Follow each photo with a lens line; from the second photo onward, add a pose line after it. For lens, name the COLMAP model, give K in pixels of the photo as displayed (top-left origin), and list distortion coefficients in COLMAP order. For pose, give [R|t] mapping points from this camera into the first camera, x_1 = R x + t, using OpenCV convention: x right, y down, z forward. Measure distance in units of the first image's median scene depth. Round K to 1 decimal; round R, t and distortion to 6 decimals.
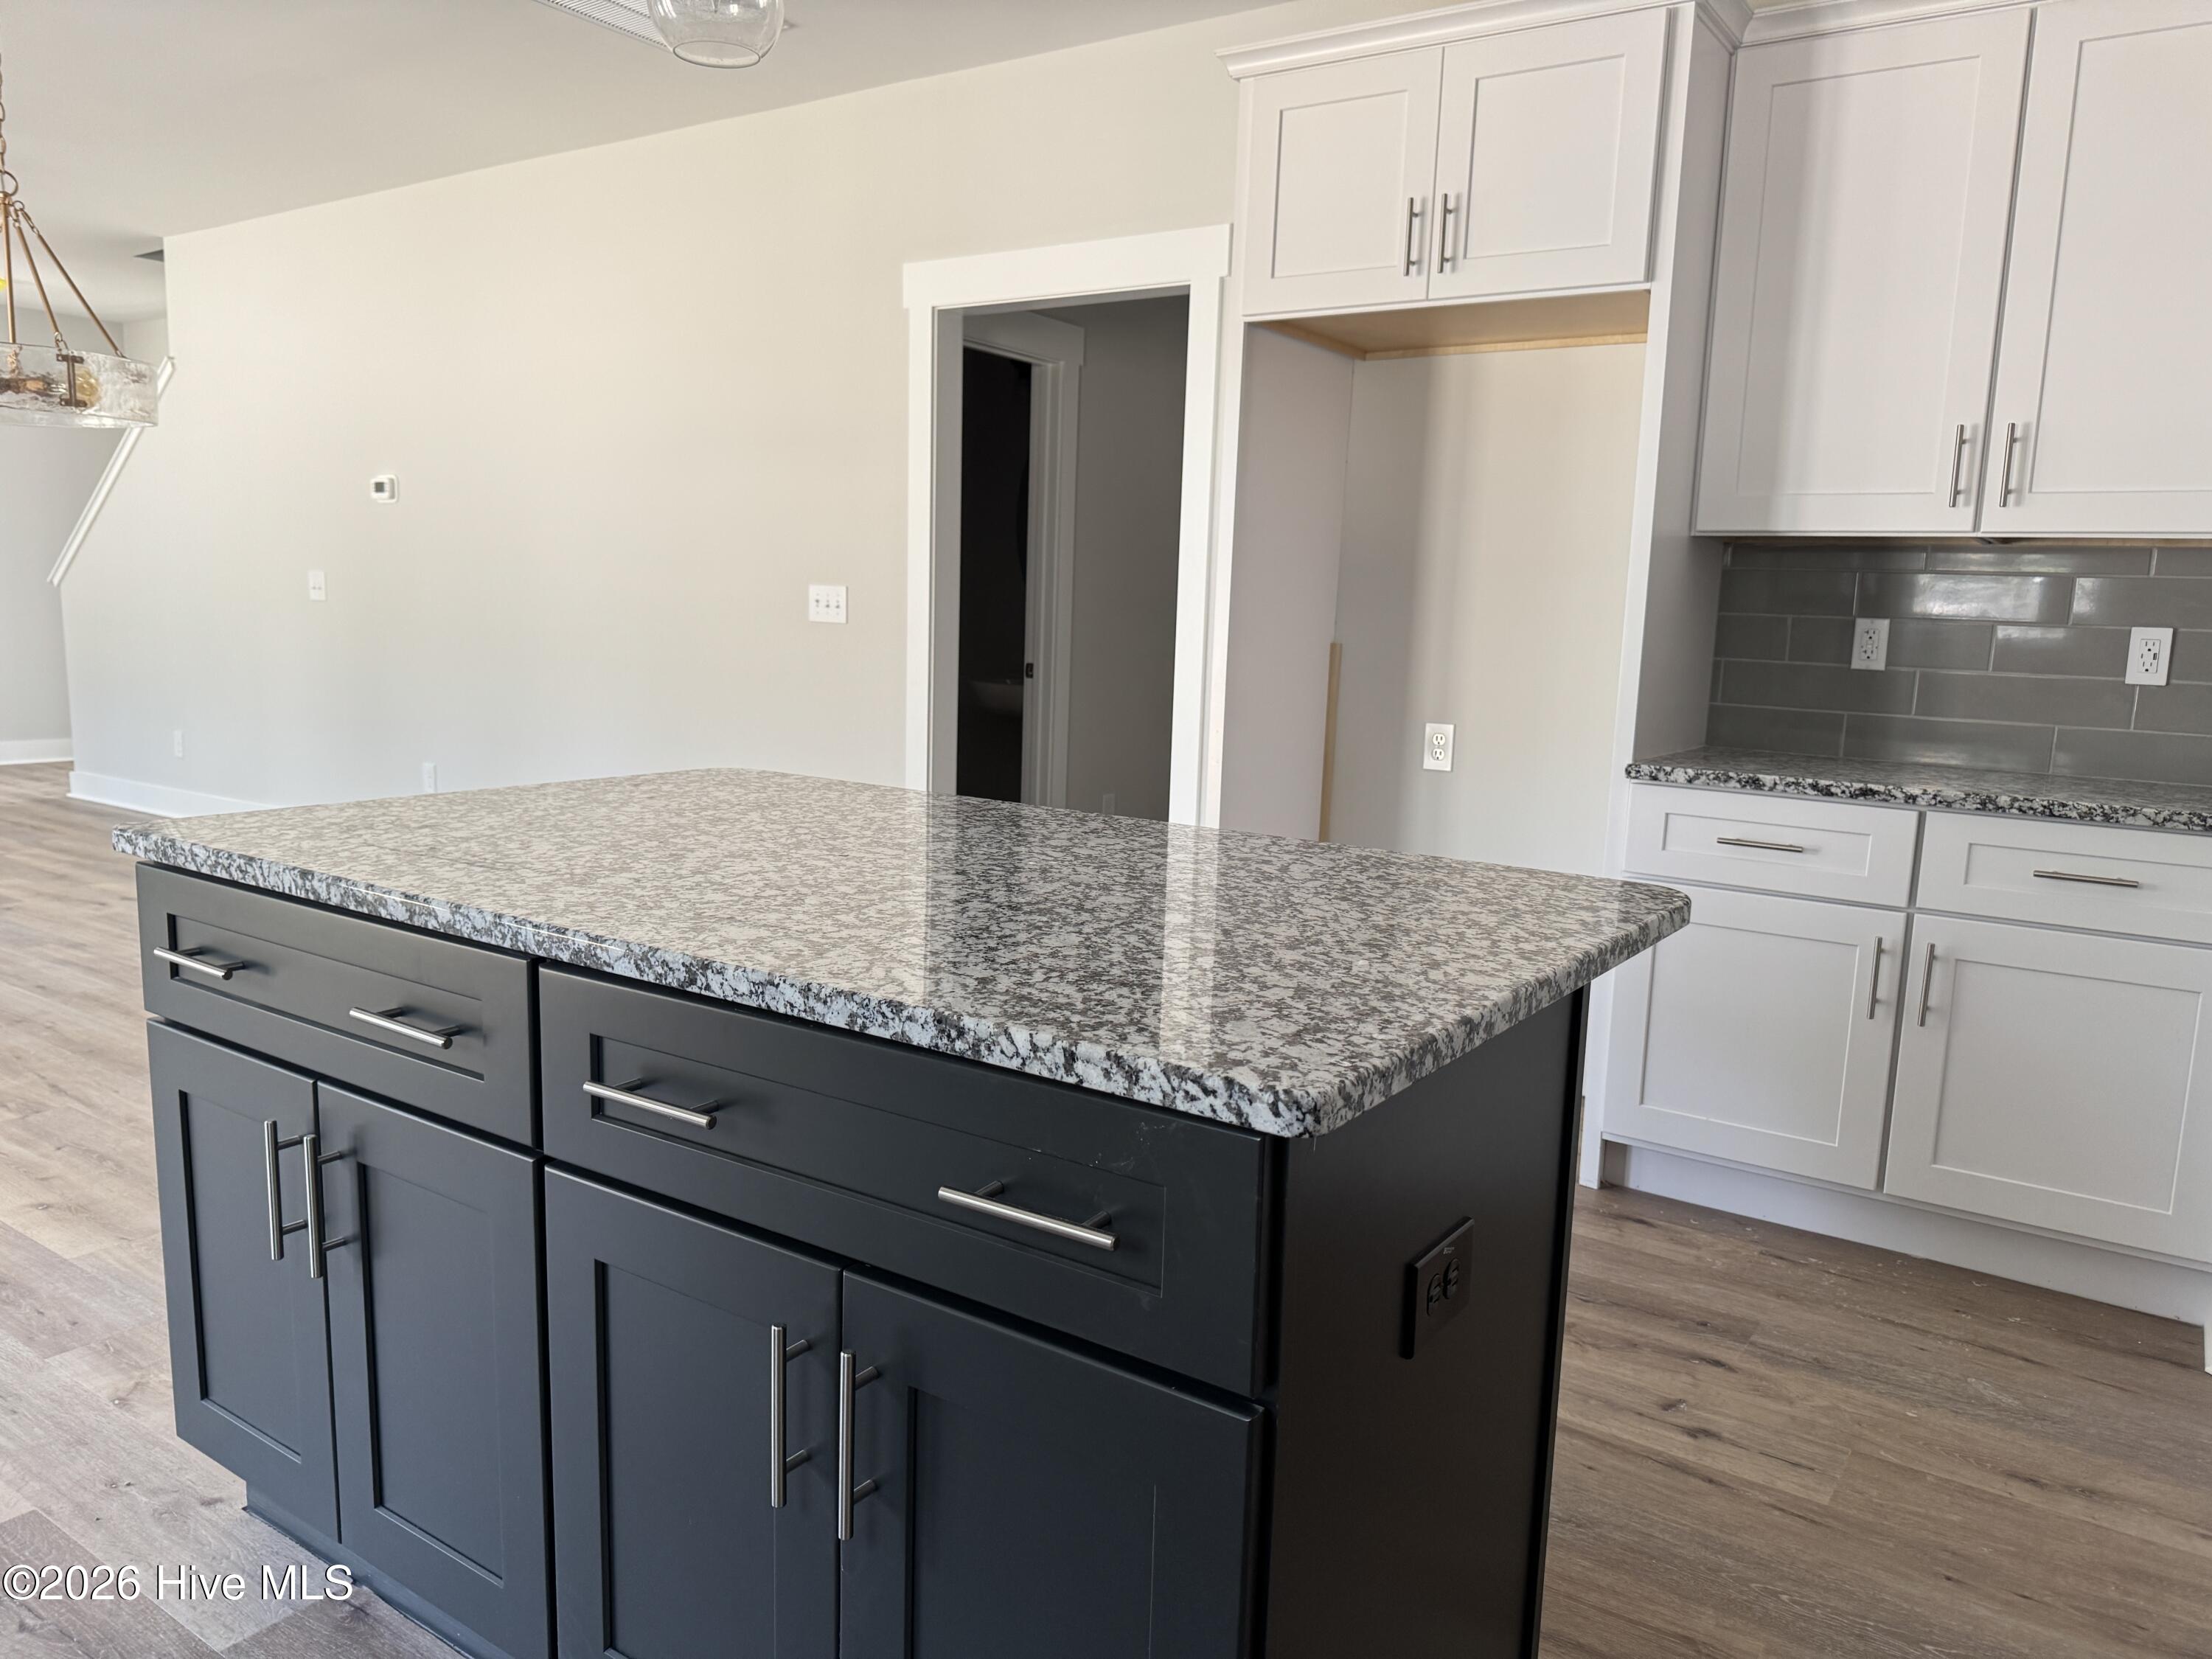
lens RADIAL K [[1557.9, 0, 1111.2], [0, 1557.9, 842.8], [0, 0, 1]] dist [0.010981, -0.009522]
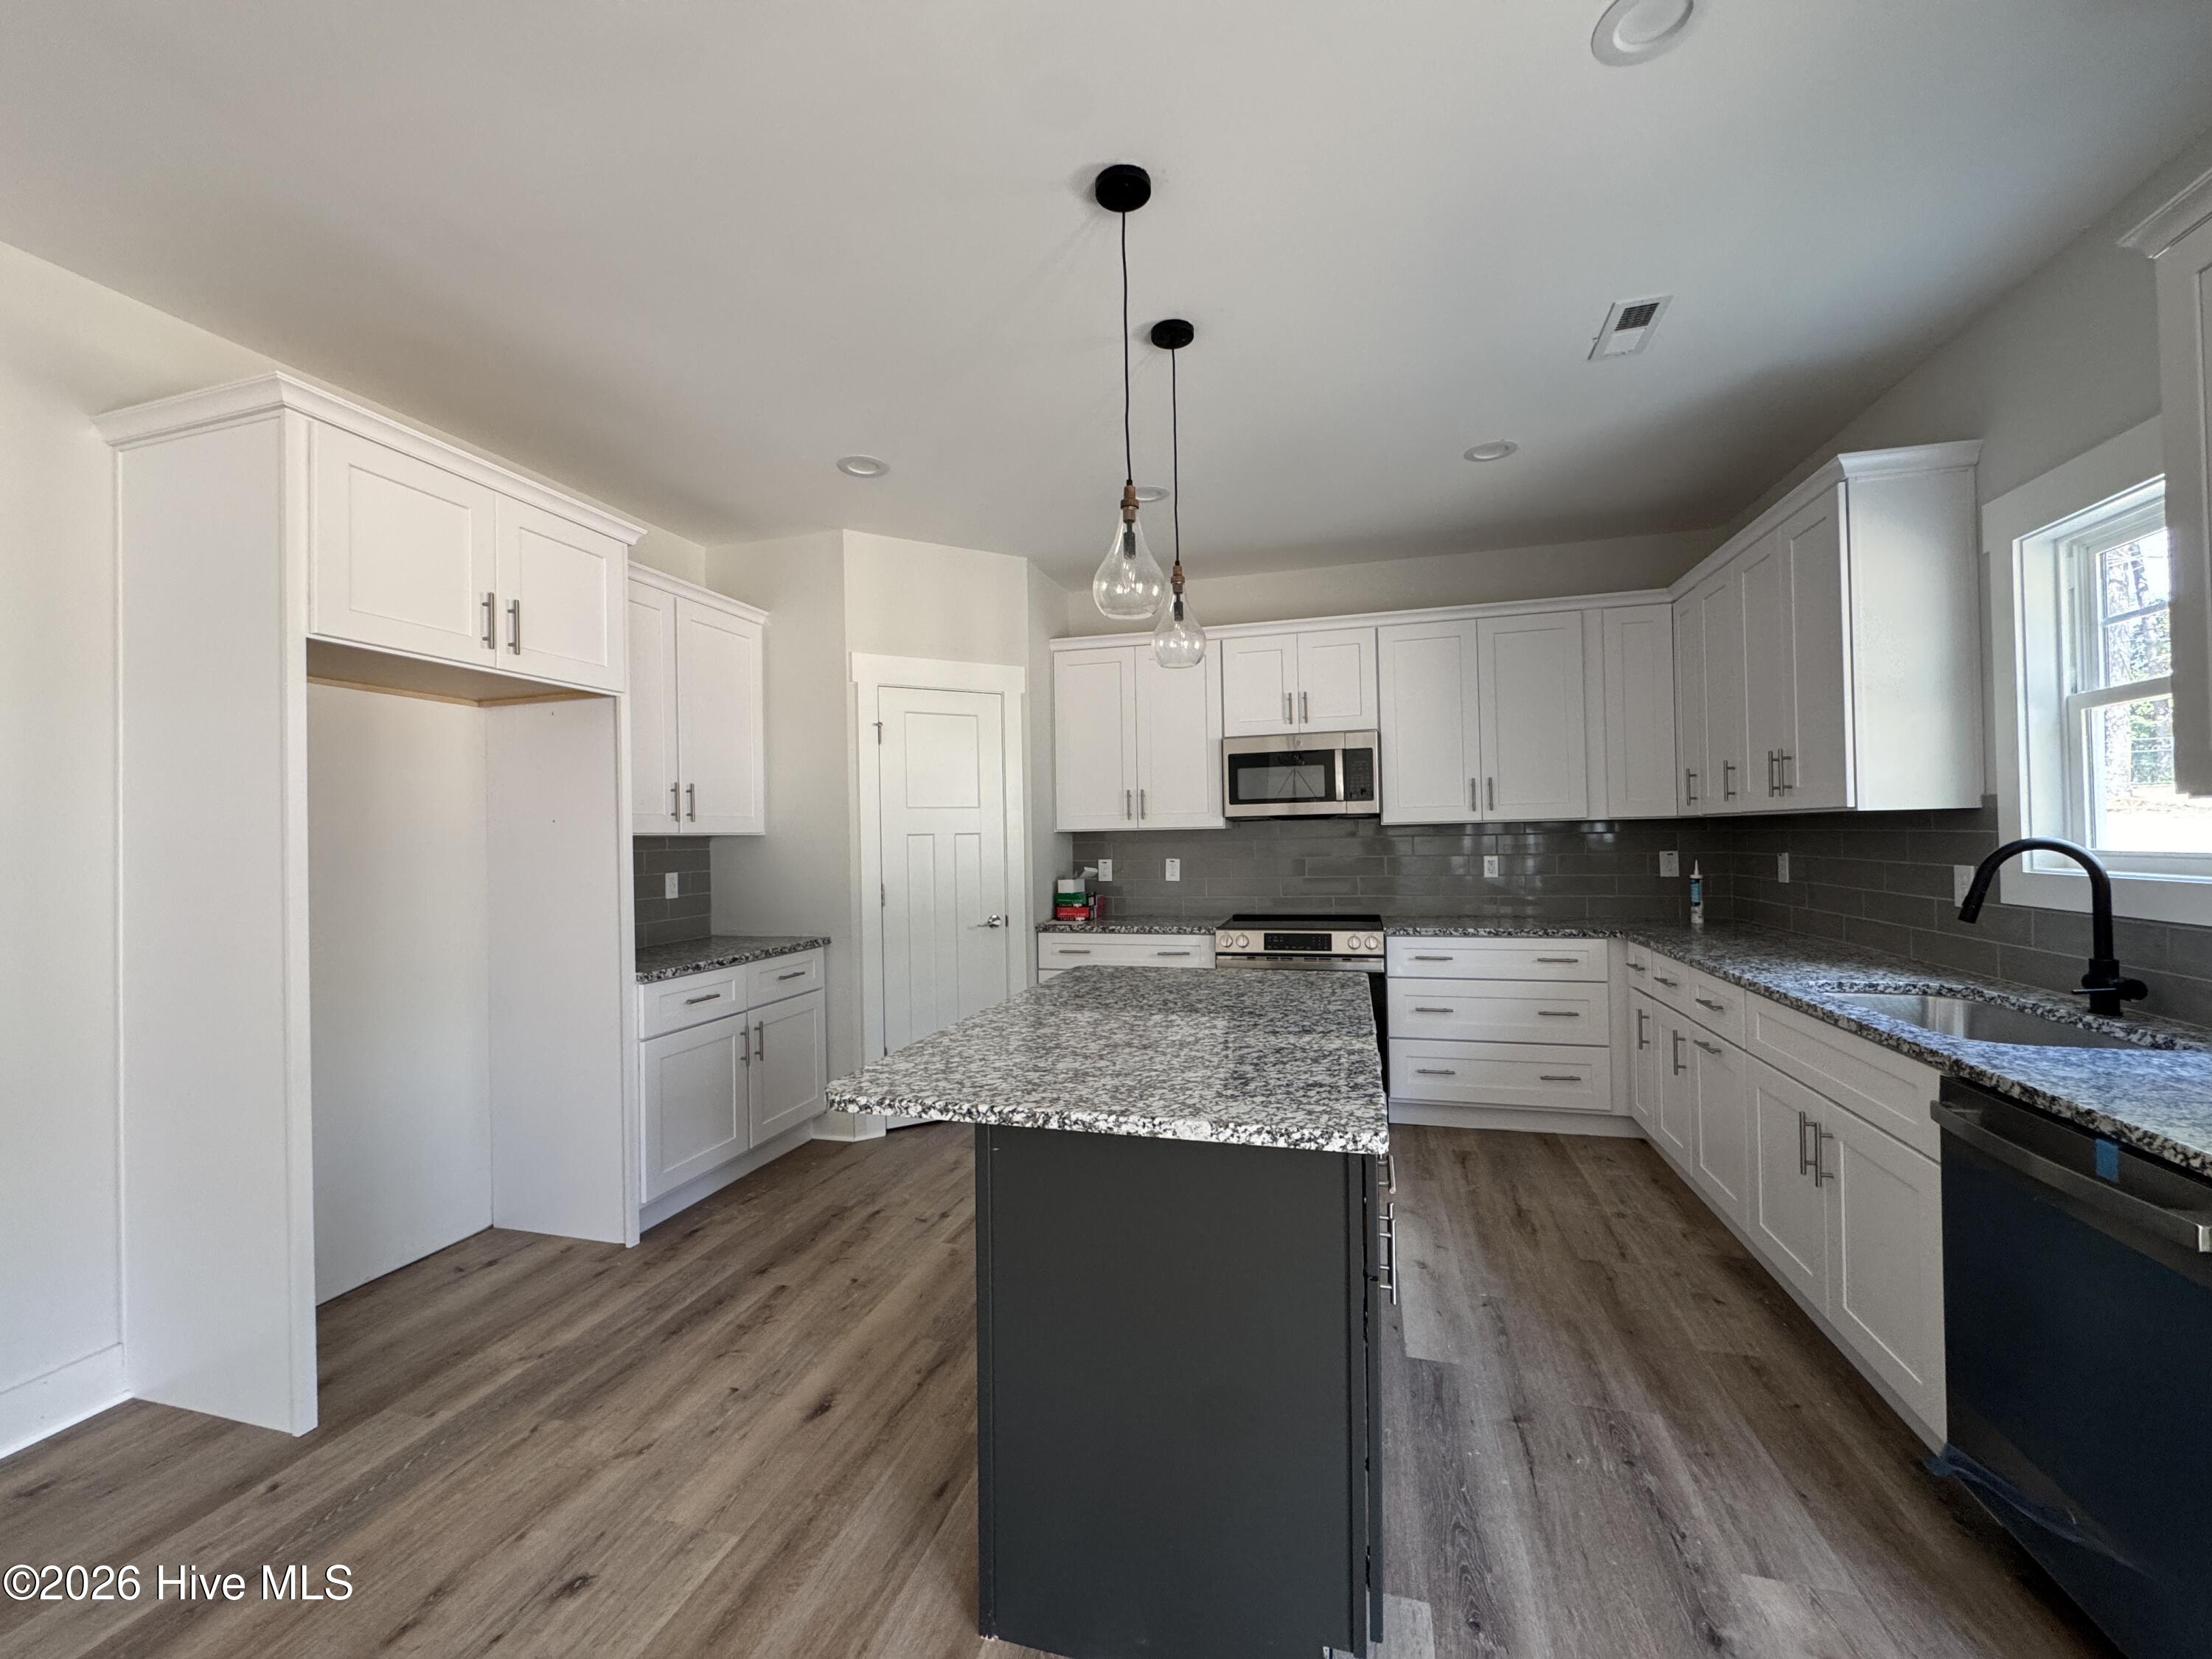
lens RADIAL K [[881.8, 0, 1112.5], [0, 881.8, 831.6], [0, 0, 1]] dist [-0.000448, -0.000774]
pose [[-0.321423, -0.024424, 0.946621, -0.712962], [0.148162, 0.986058, 0.075750, -0.195864], [-0.935273, 0.164601, -0.313322, 0.794794]]
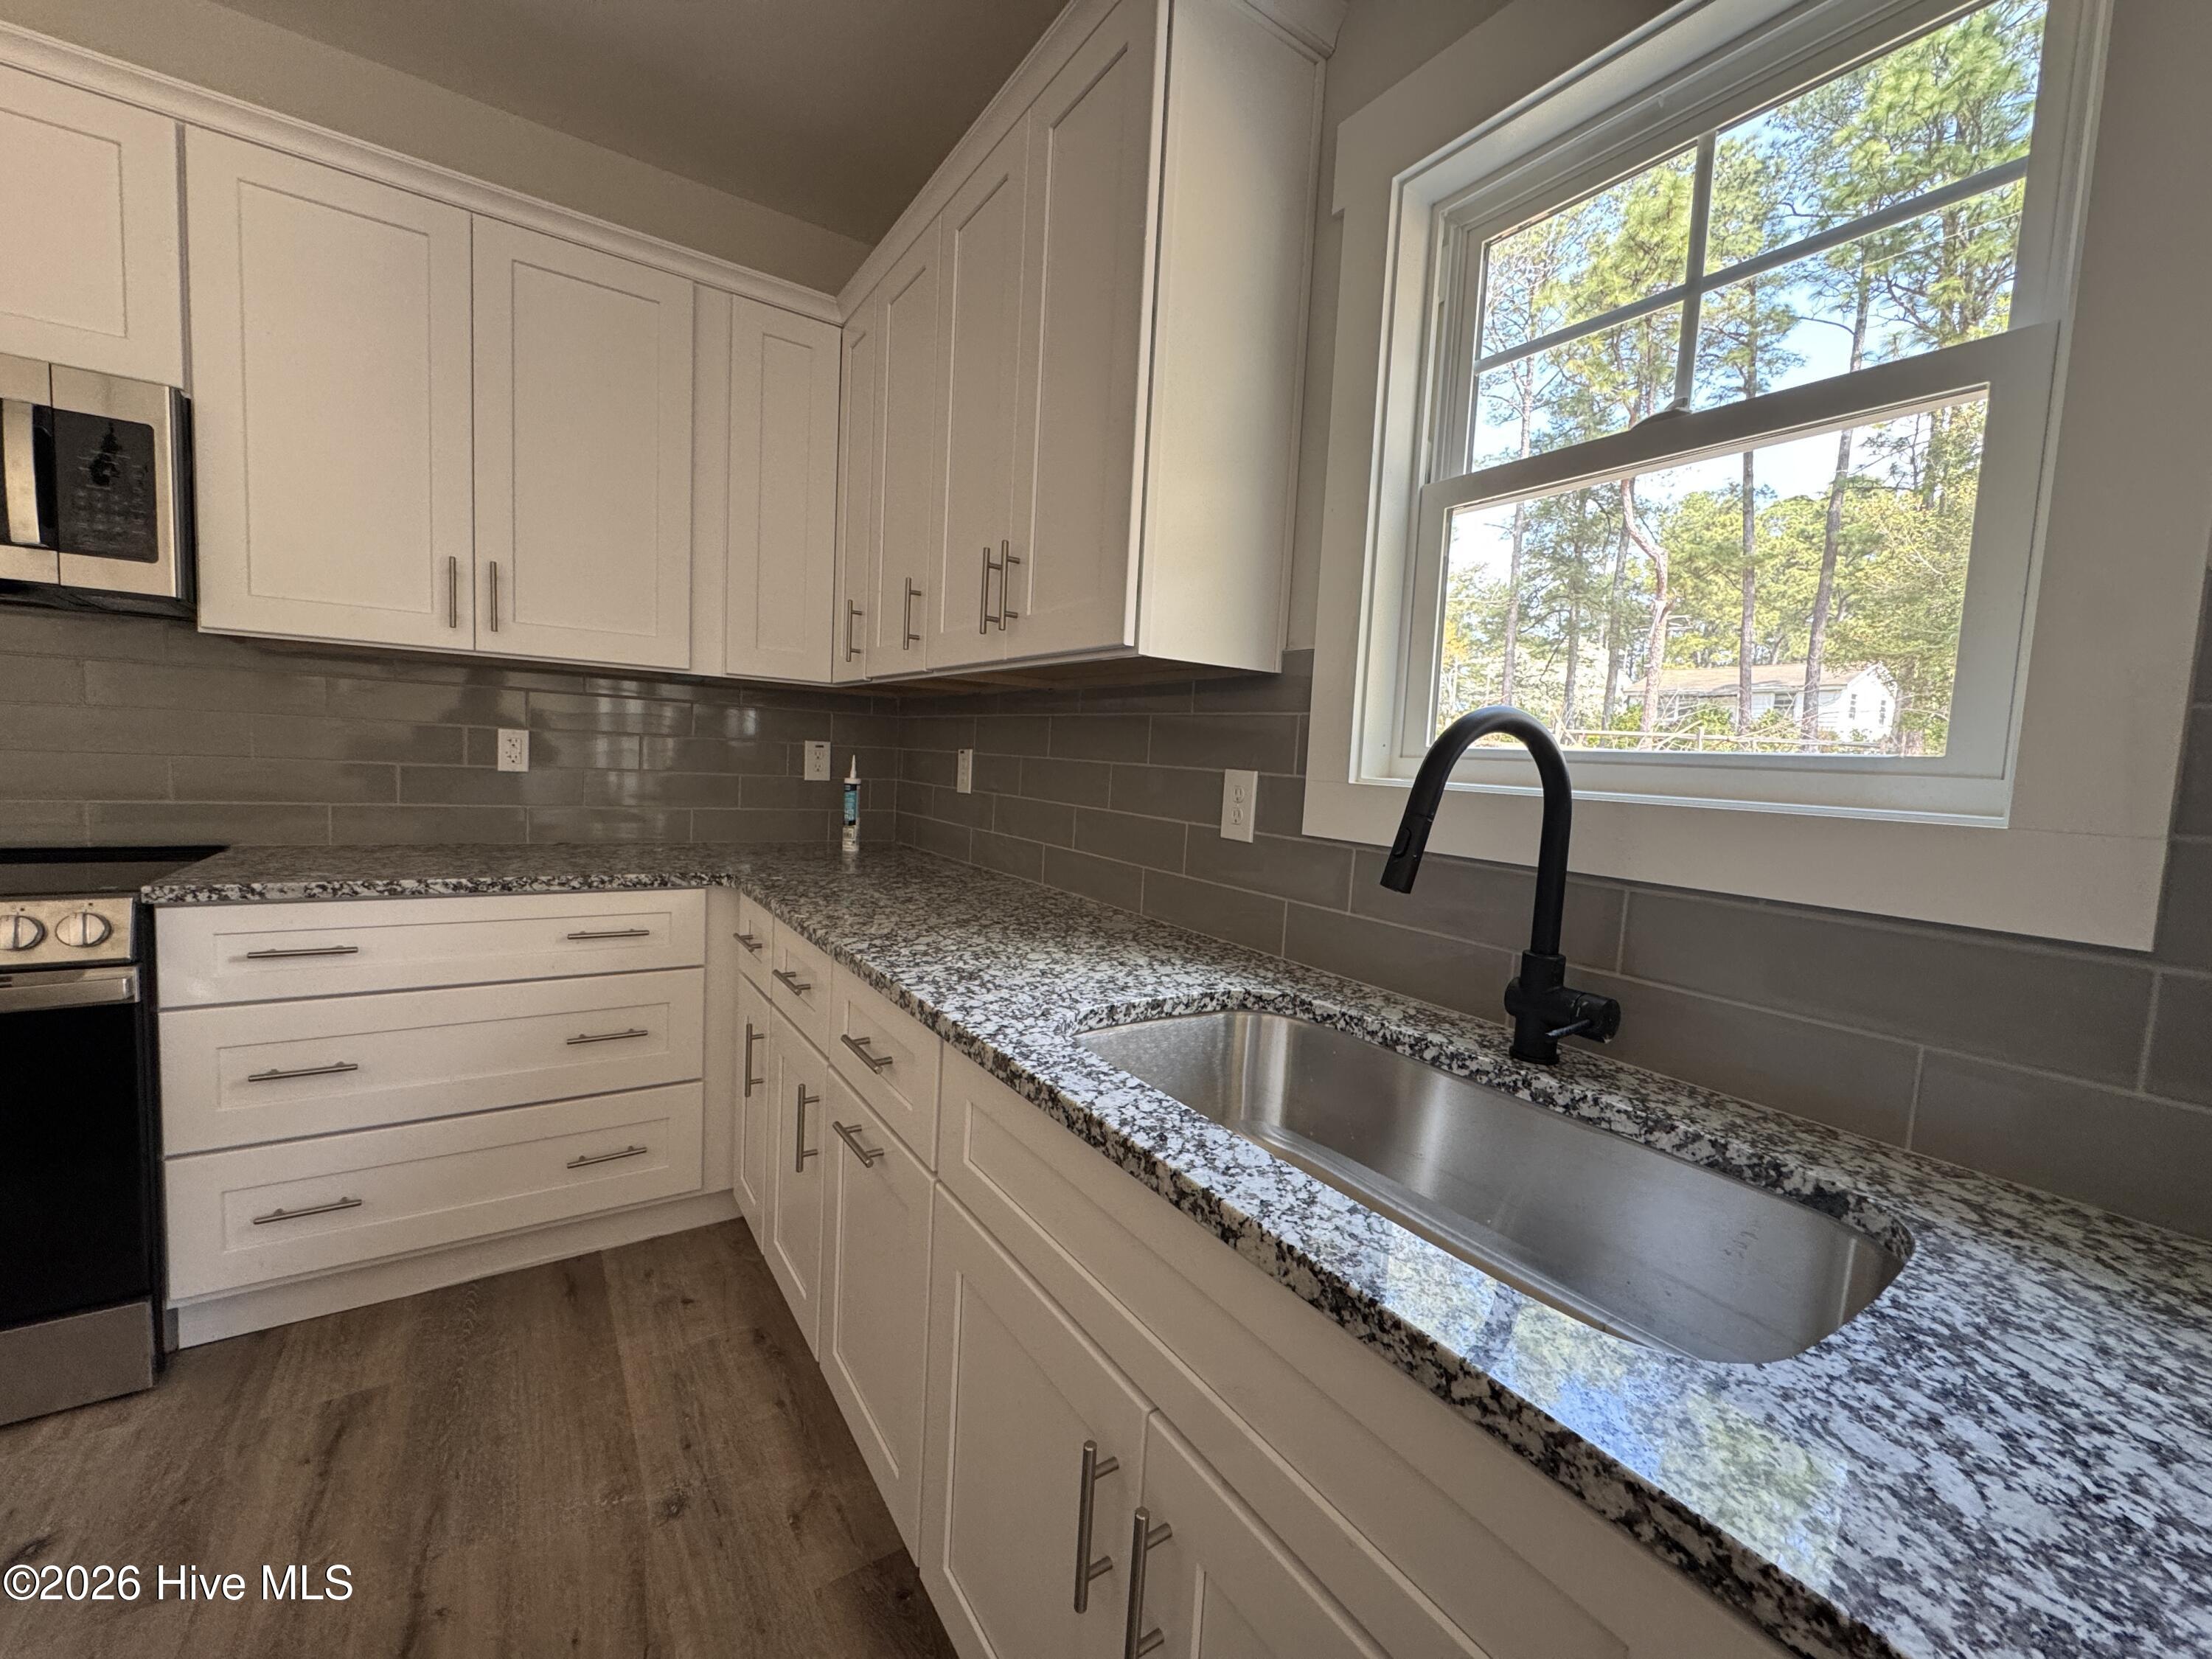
lens RADIAL K [[881.8, 0, 1108.9], [0, 881.8, 826.1], [0, 0, 1]] dist [-0.000448, -0.000774]
pose [[-0.926927, -0.115666, 0.356970, -0.316071], [-0.033548, 0.973042, 0.228173, -0.069778], [-0.373739, 0.199524, -0.905820, 0.301471]]
